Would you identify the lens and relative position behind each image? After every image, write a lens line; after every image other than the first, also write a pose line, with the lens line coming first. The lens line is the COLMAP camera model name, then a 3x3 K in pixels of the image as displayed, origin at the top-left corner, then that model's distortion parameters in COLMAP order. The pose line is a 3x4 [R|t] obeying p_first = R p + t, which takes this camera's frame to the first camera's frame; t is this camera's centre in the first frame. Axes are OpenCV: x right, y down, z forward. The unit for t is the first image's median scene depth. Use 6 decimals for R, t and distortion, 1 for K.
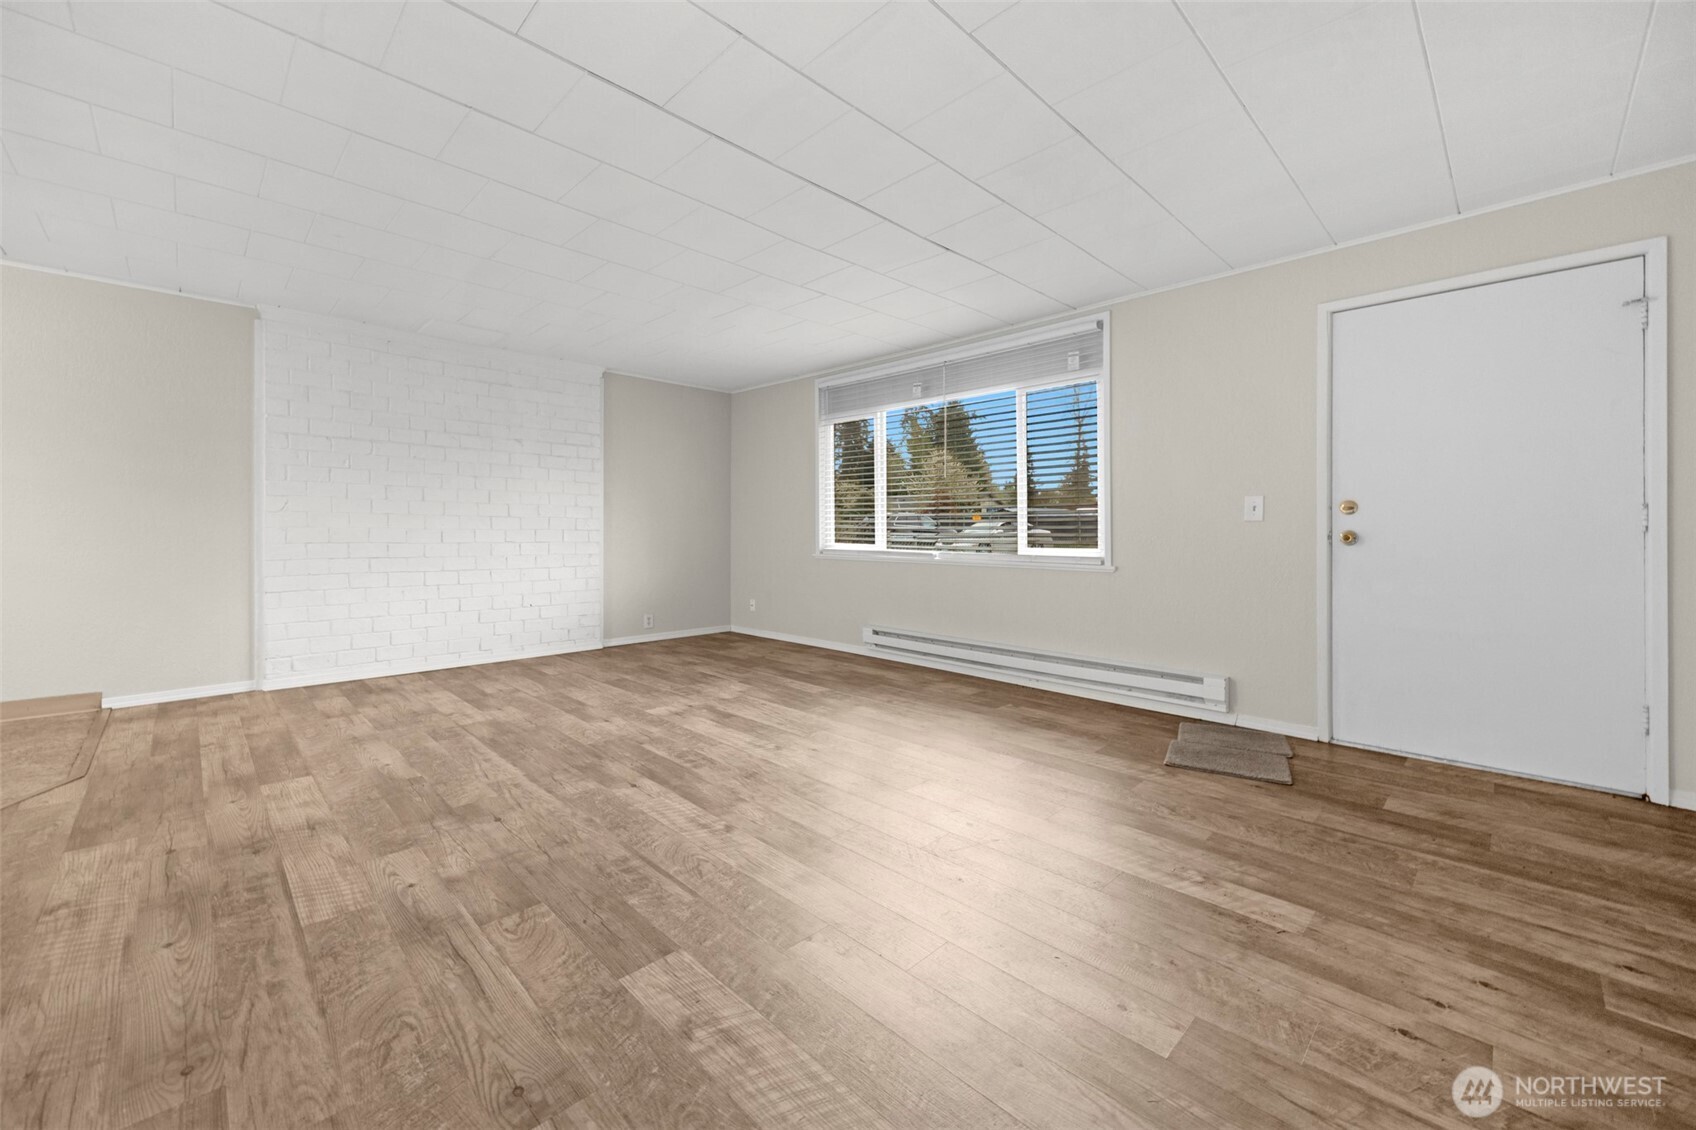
lens RADIAL K [[673.2, 0, 856.1], [0, 673.2, 529.1], [0, 0, 1]] dist [-0.000047, -0.000262]
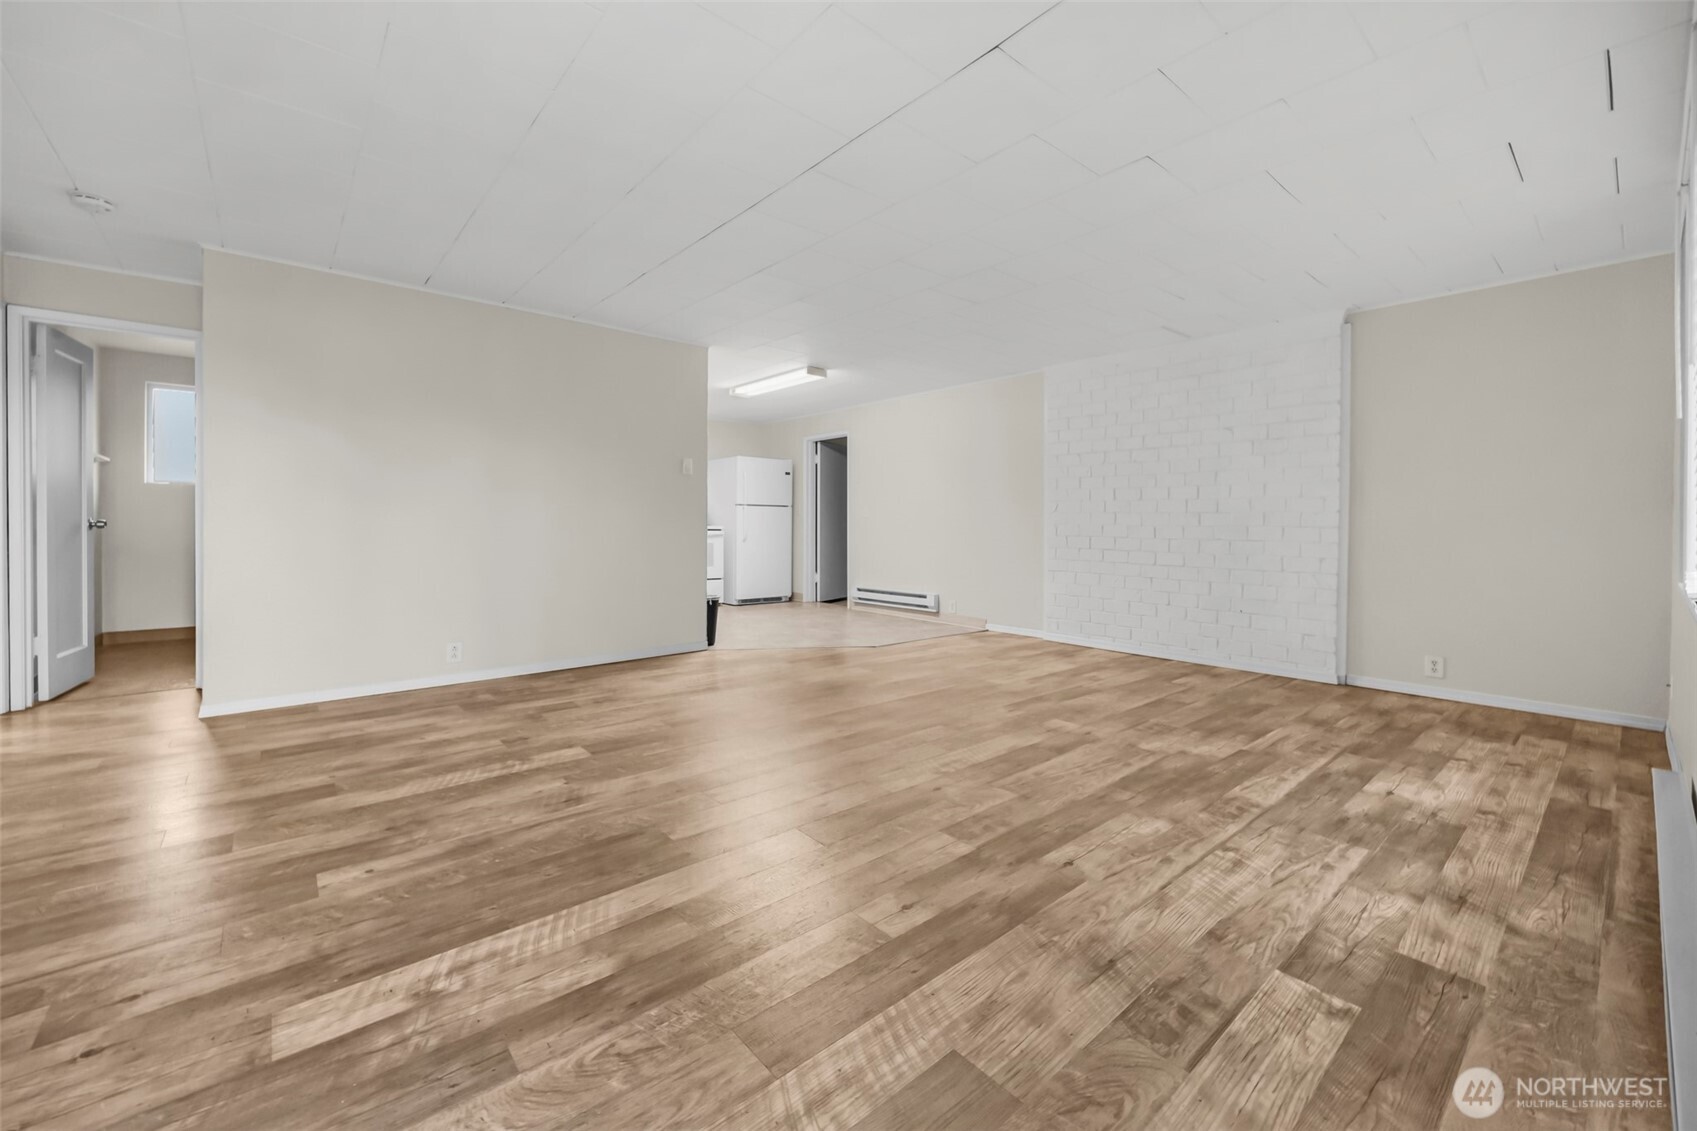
lens RADIAL K [[673.6, 0, 856.6], [0, 673.6, 529.6], [0, 0, 1]] dist [-0.000047, -0.000262]
pose [[-0.077693, 0.012554, -0.996898, 1.360365], [-0.006188, 0.999895, 0.013074, -0.008752], [0.996958, 0.007184, -0.077607, 1.695832]]
